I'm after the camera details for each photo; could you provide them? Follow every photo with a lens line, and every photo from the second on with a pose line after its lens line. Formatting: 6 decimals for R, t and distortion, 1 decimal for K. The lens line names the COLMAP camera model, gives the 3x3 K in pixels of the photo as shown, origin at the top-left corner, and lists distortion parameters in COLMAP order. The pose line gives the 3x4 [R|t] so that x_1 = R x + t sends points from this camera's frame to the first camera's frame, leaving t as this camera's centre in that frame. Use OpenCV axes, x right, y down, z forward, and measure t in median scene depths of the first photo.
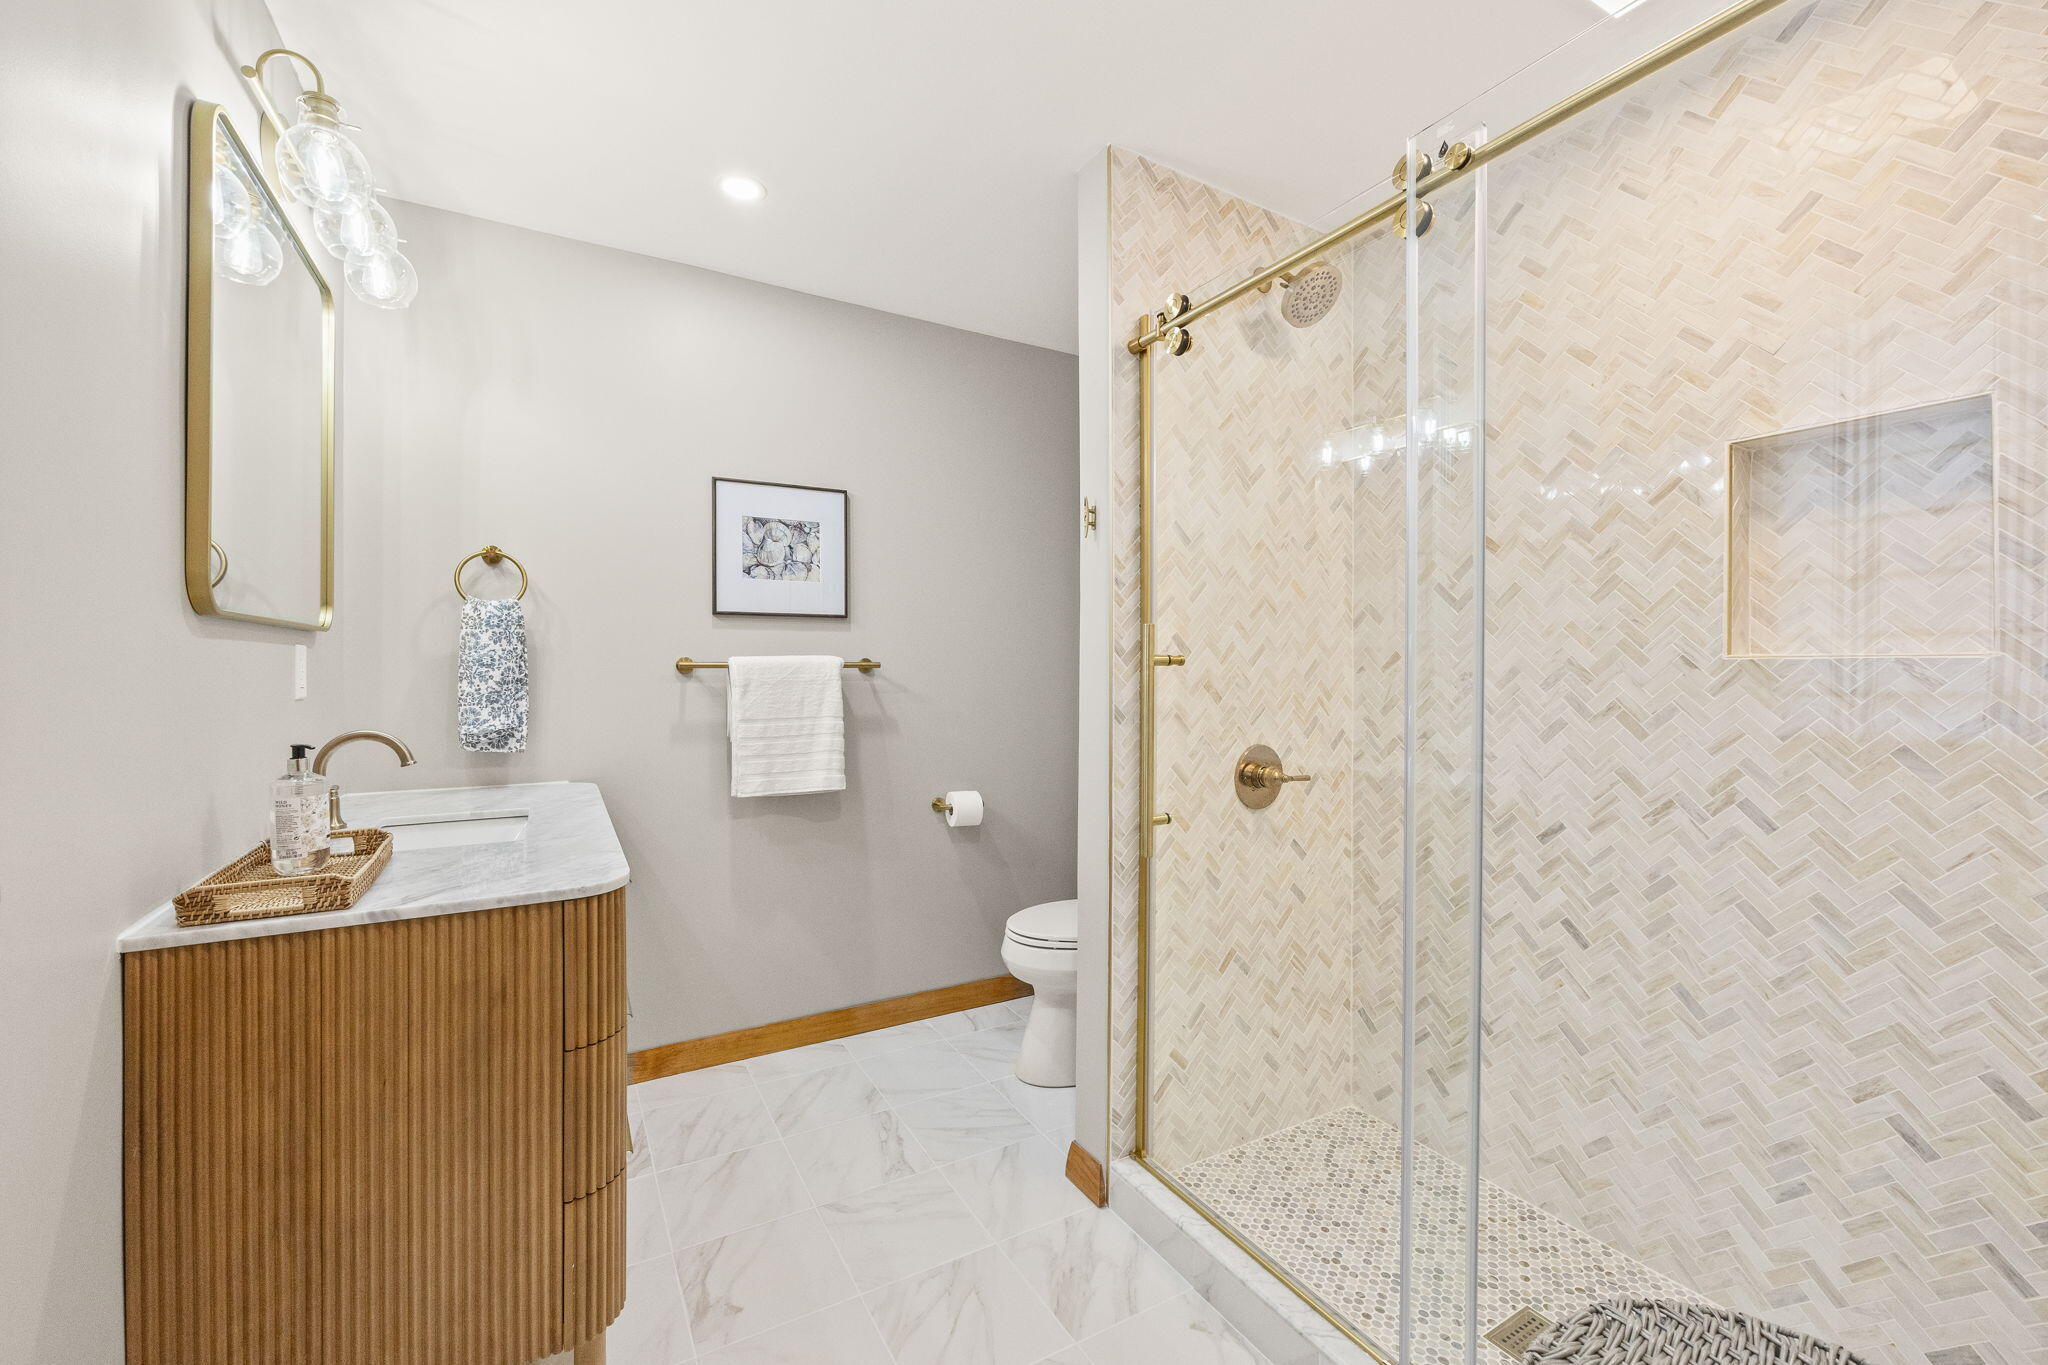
lens RADIAL K [[817.1, 0, 1010.6], [0, 817.1, 680.9], [0, 0, 1]] dist [0.000403, -0.000037]
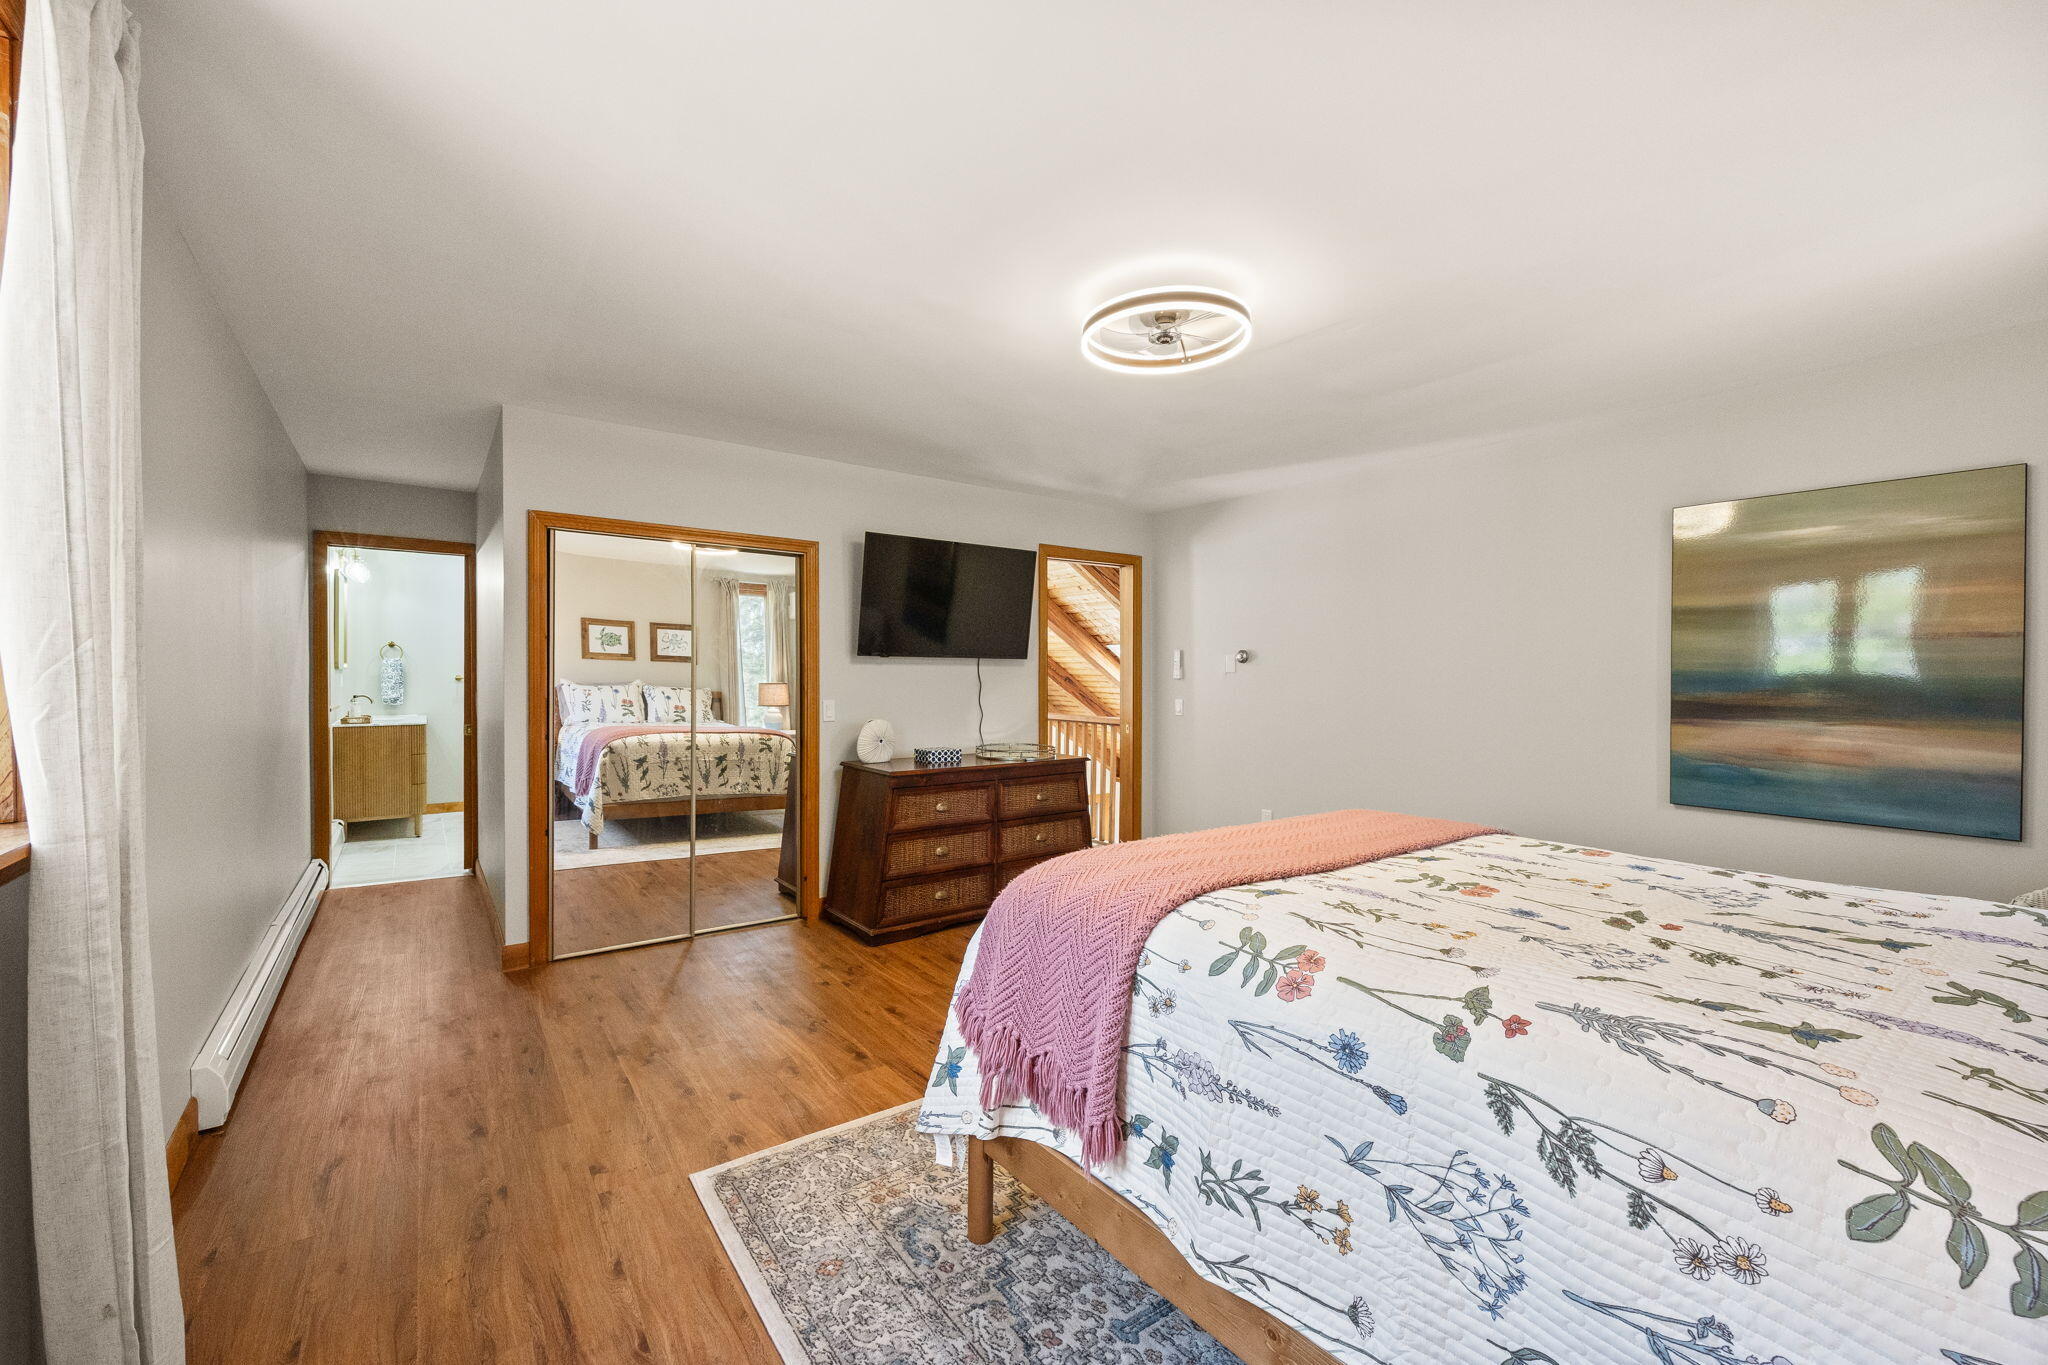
lens RADIAL K [[817.1, 0, 1010.6], [0, 817.1, 680.9], [0, 0, 1]] dist [0.000403, -0.000037]
pose [[0.993727, -0.001926, 0.111818, 2.563326], [0.002711, 0.999973, -0.006865, 0.035309], [-0.111802, 0.007125, 0.993705, -4.433980]]
